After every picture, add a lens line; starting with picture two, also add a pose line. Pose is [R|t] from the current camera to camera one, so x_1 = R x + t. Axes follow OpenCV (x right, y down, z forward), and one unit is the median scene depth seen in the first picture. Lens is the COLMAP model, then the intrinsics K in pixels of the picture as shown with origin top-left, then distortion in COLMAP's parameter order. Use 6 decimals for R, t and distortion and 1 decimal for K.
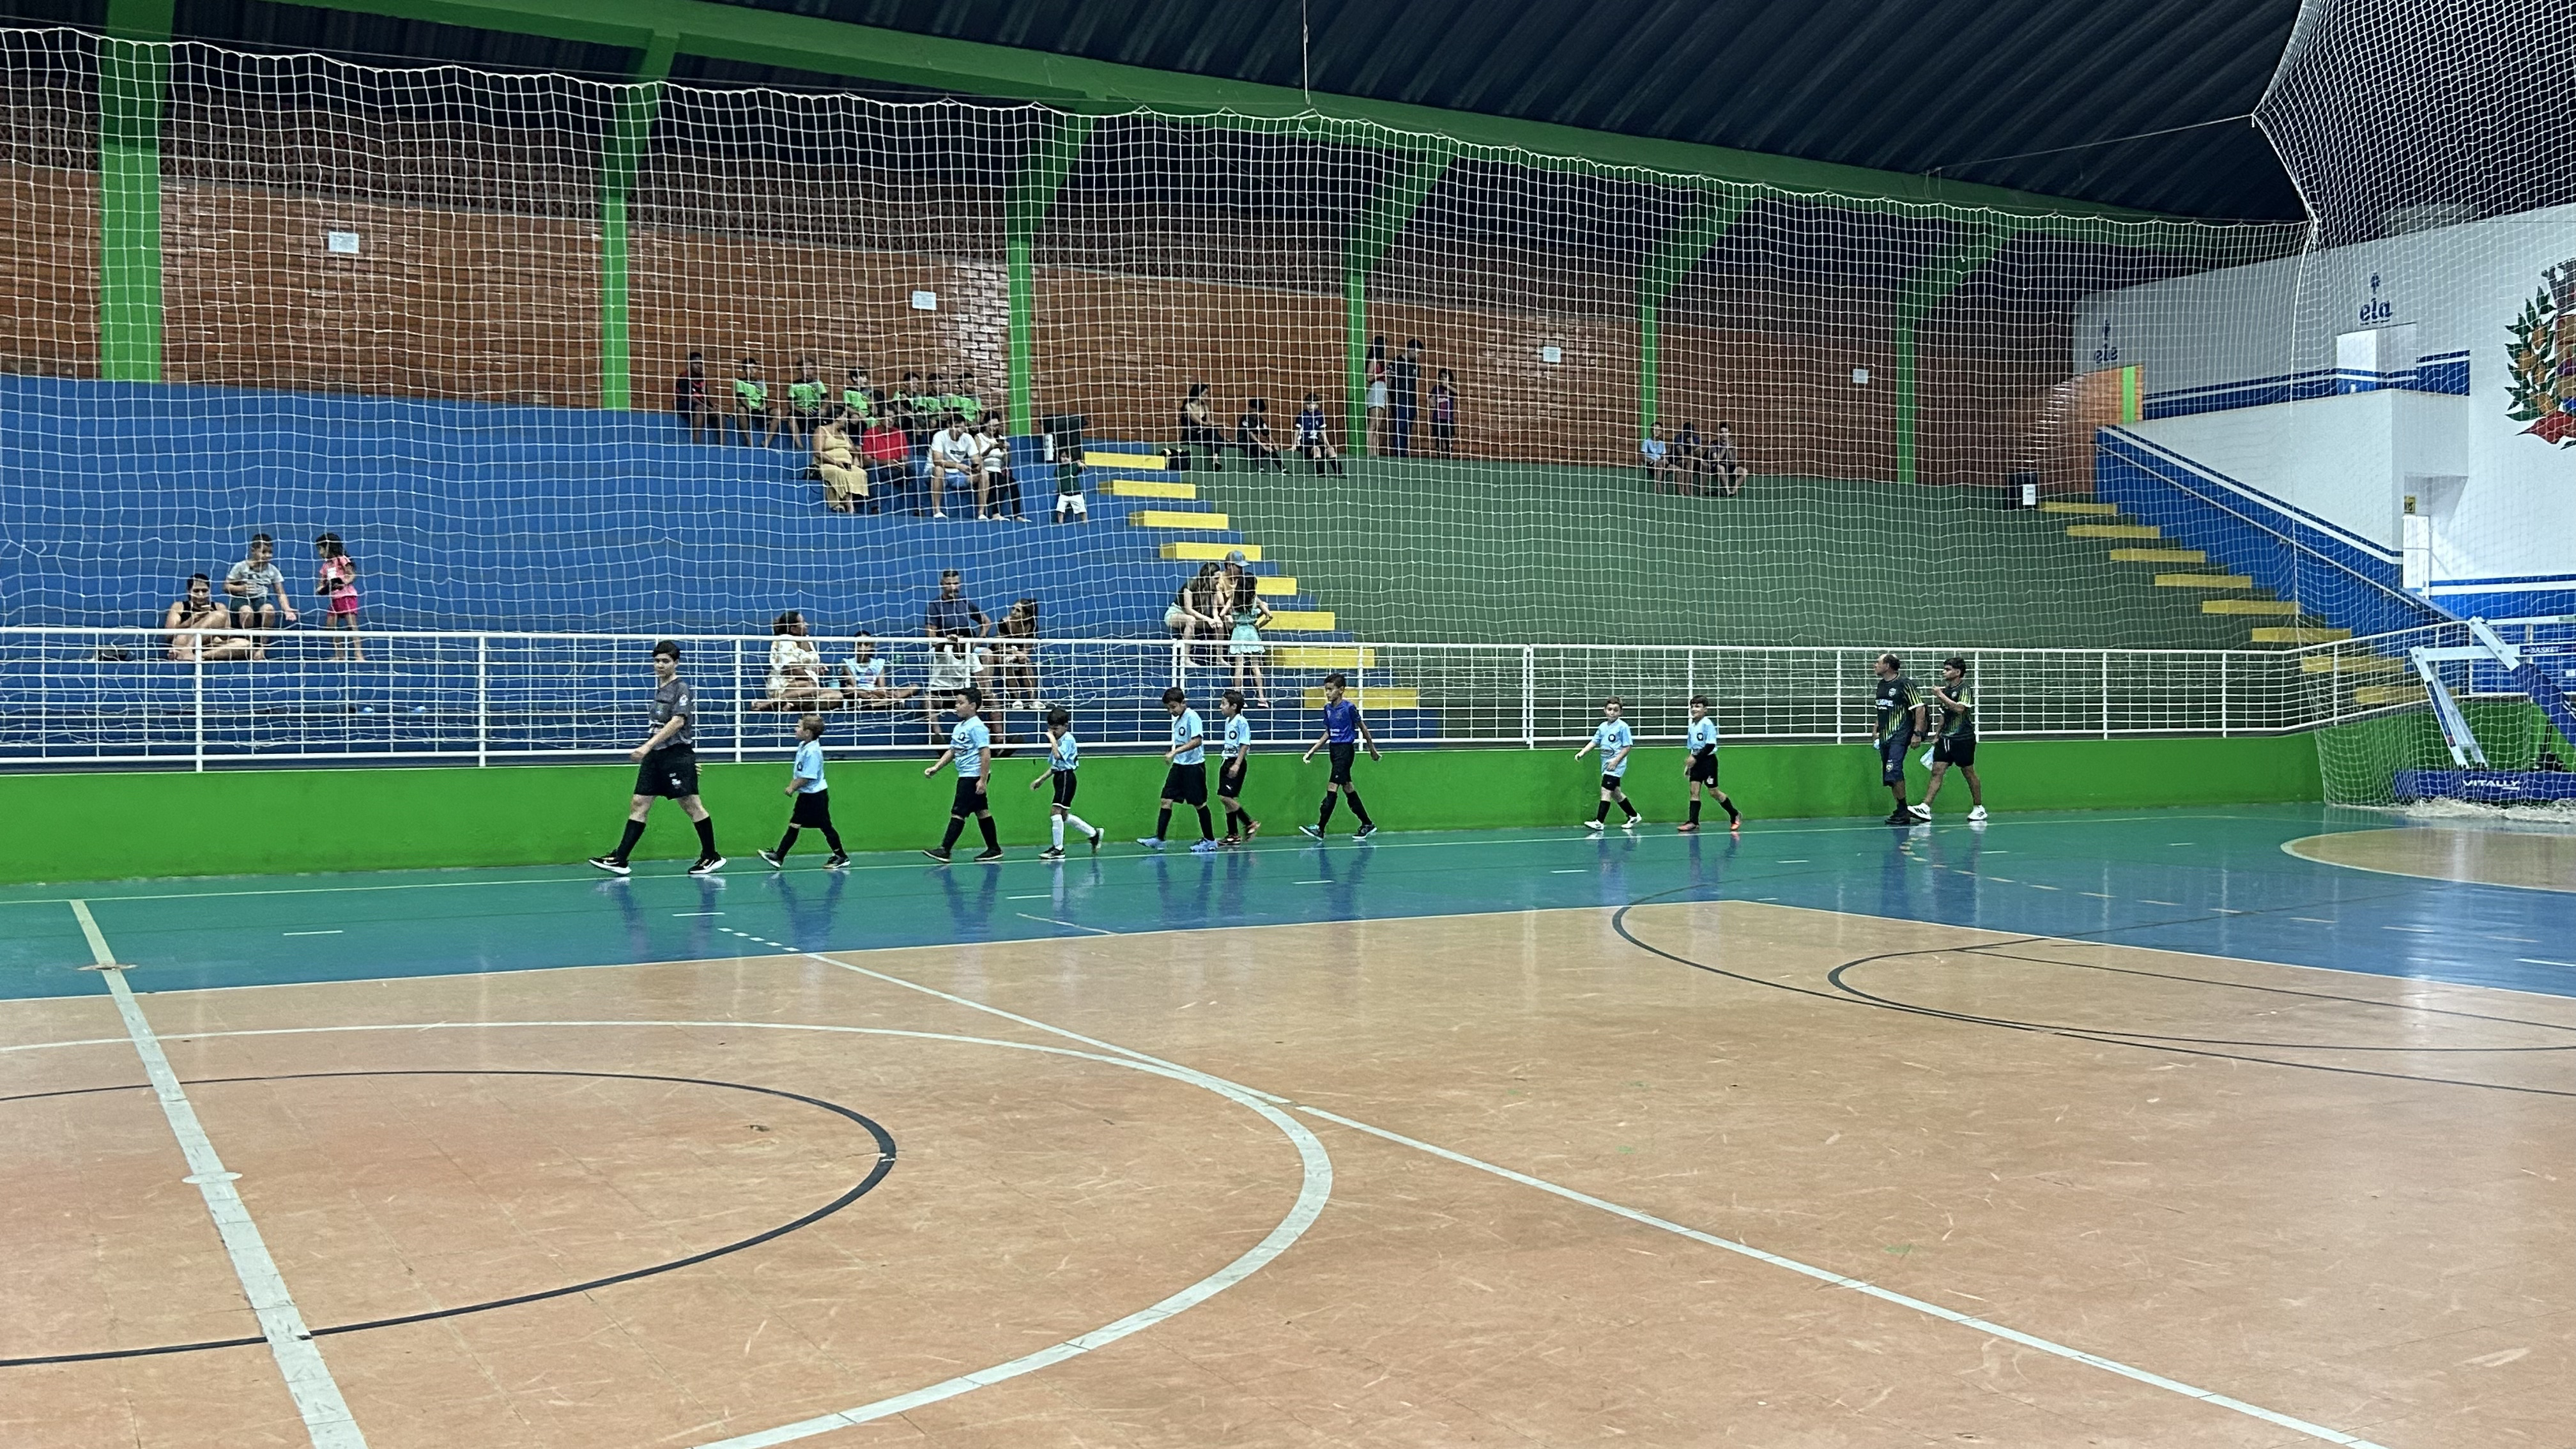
lens RADIAL K [[2456.9, 0, 1393.0], [0, 2456.9, 654.7], [0, 0, 1]] dist [0.223555, -0.270290]
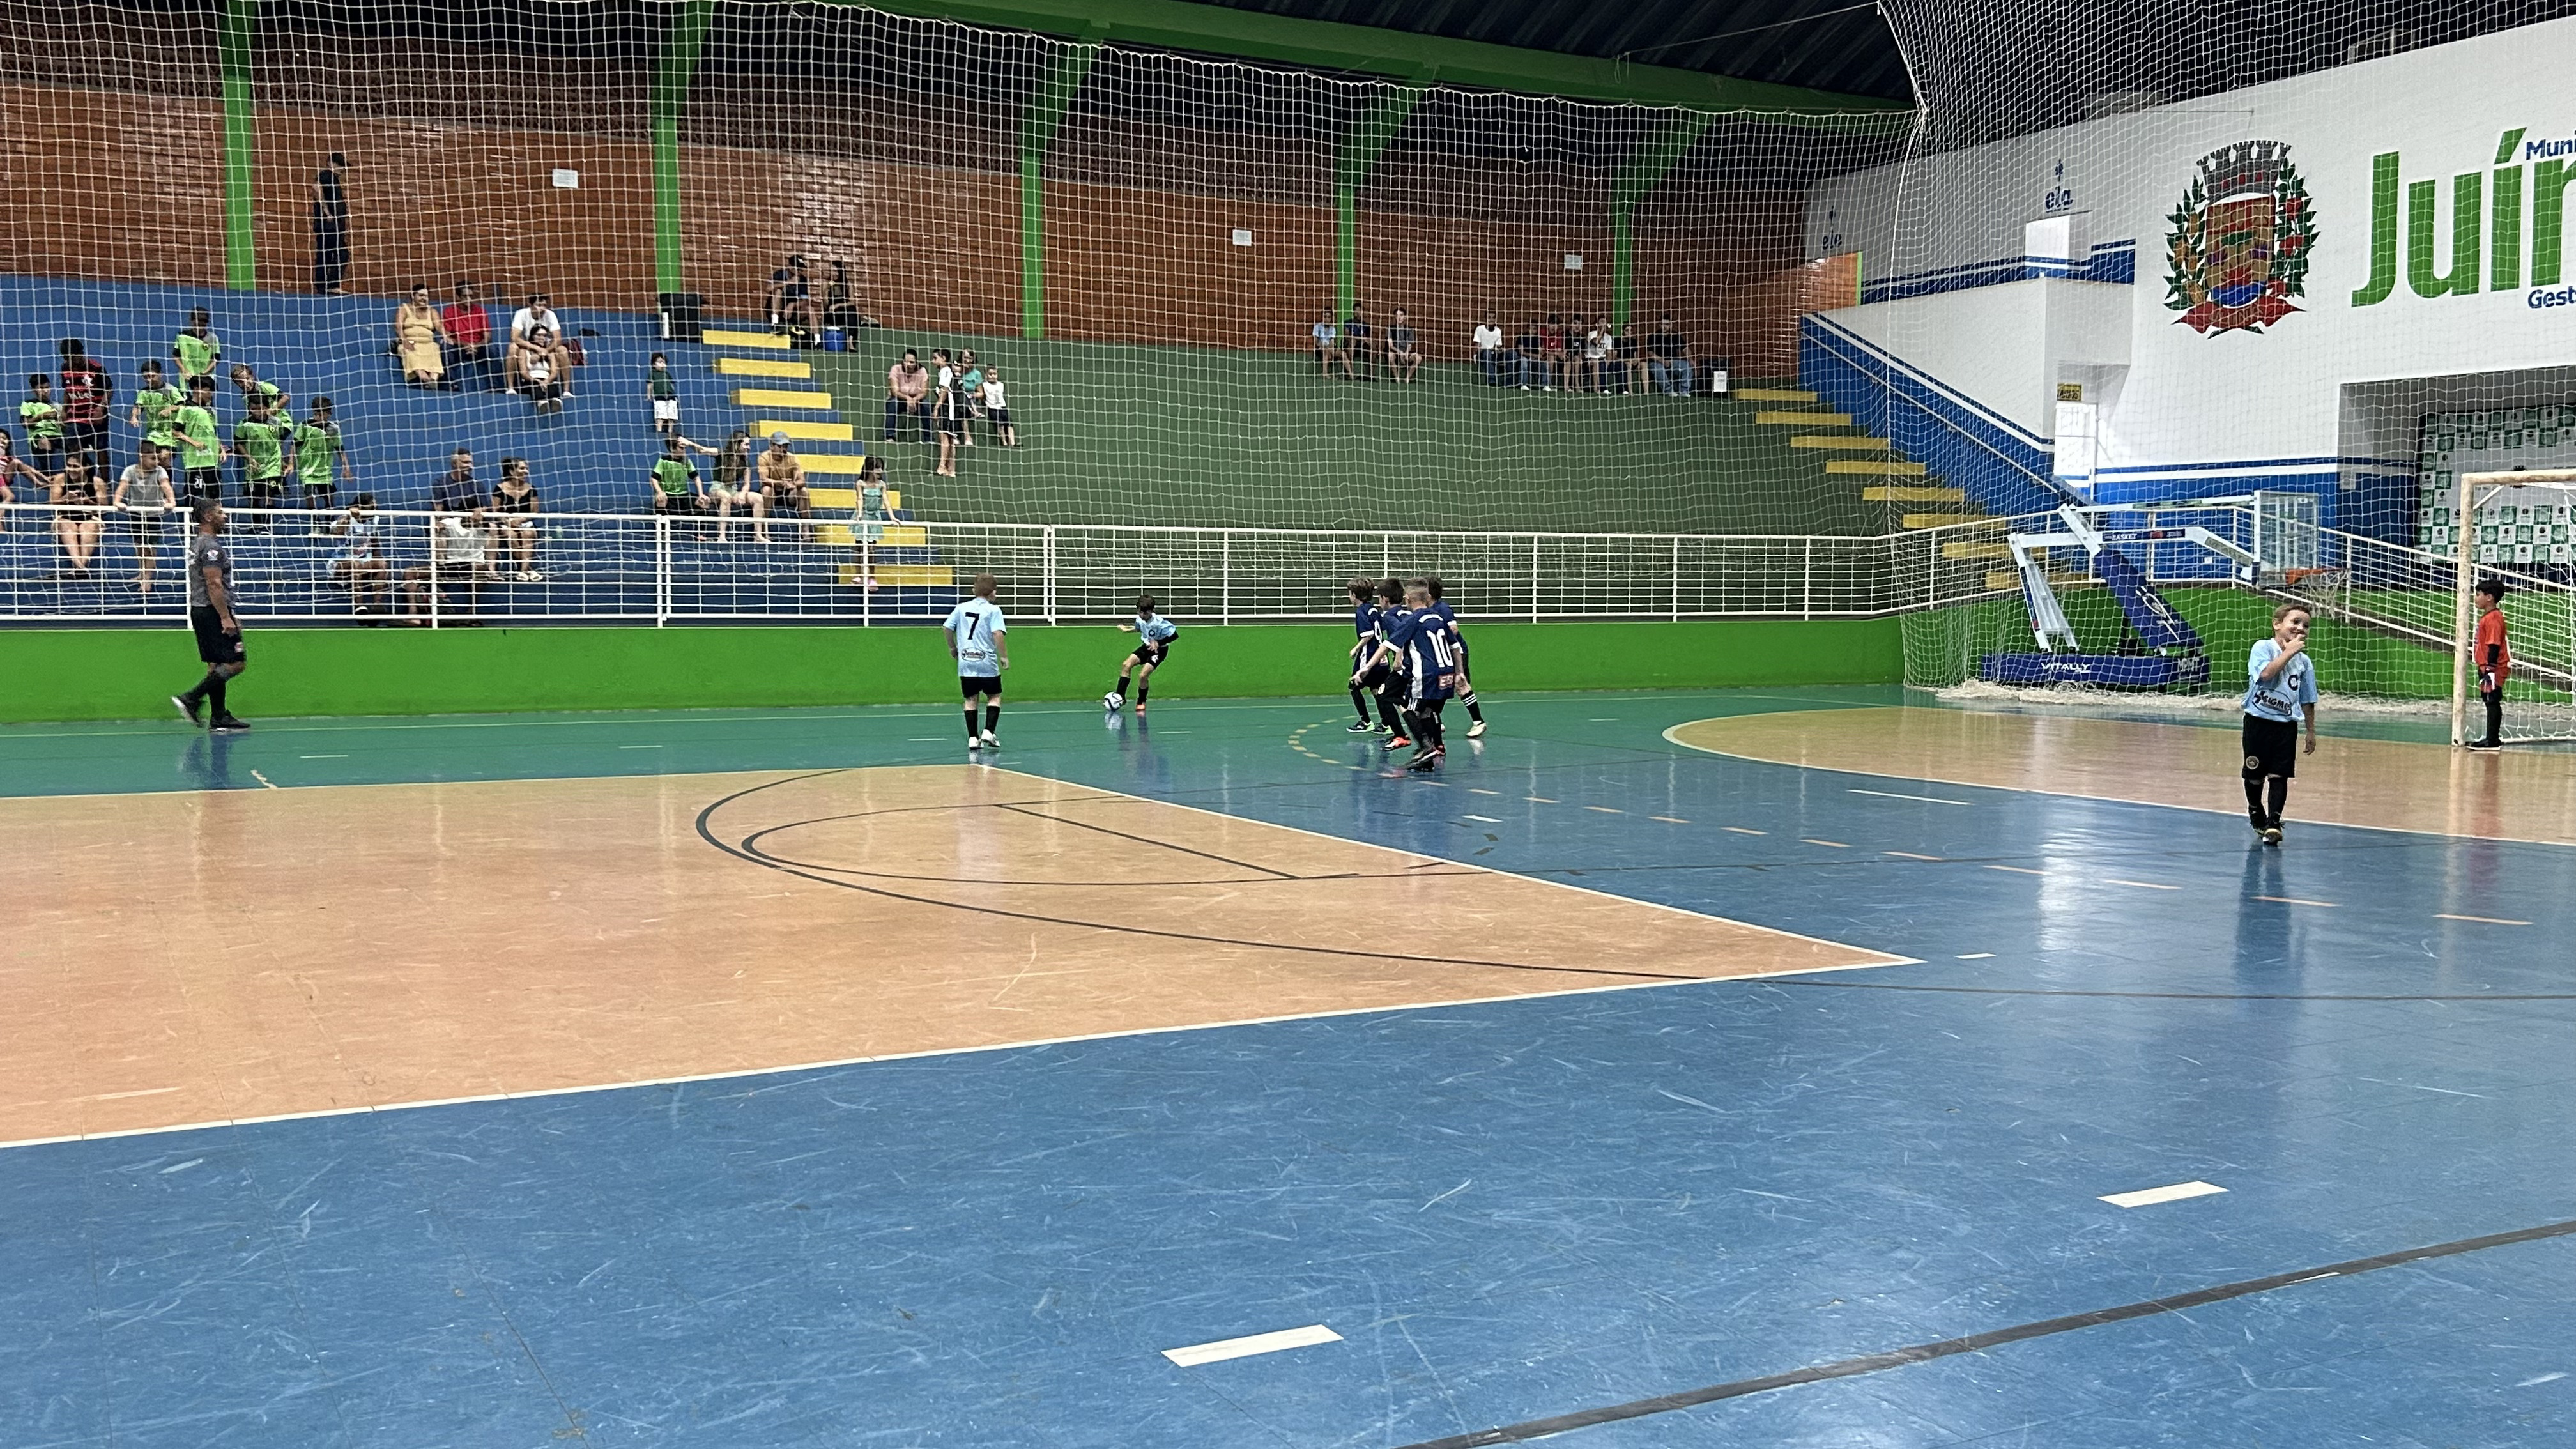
lens RADIAL K [[2456.9, 0, 1393.0], [0, 2456.9, 654.7], [0, 0, 1]] dist [0.223555, -0.270290]
pose [[0.998691, 0.011338, -0.049869, 0.204865], [-0.008850, 0.998718, 0.049837, -0.002188], [0.050370, -0.049330, 0.997512, -0.023133]]
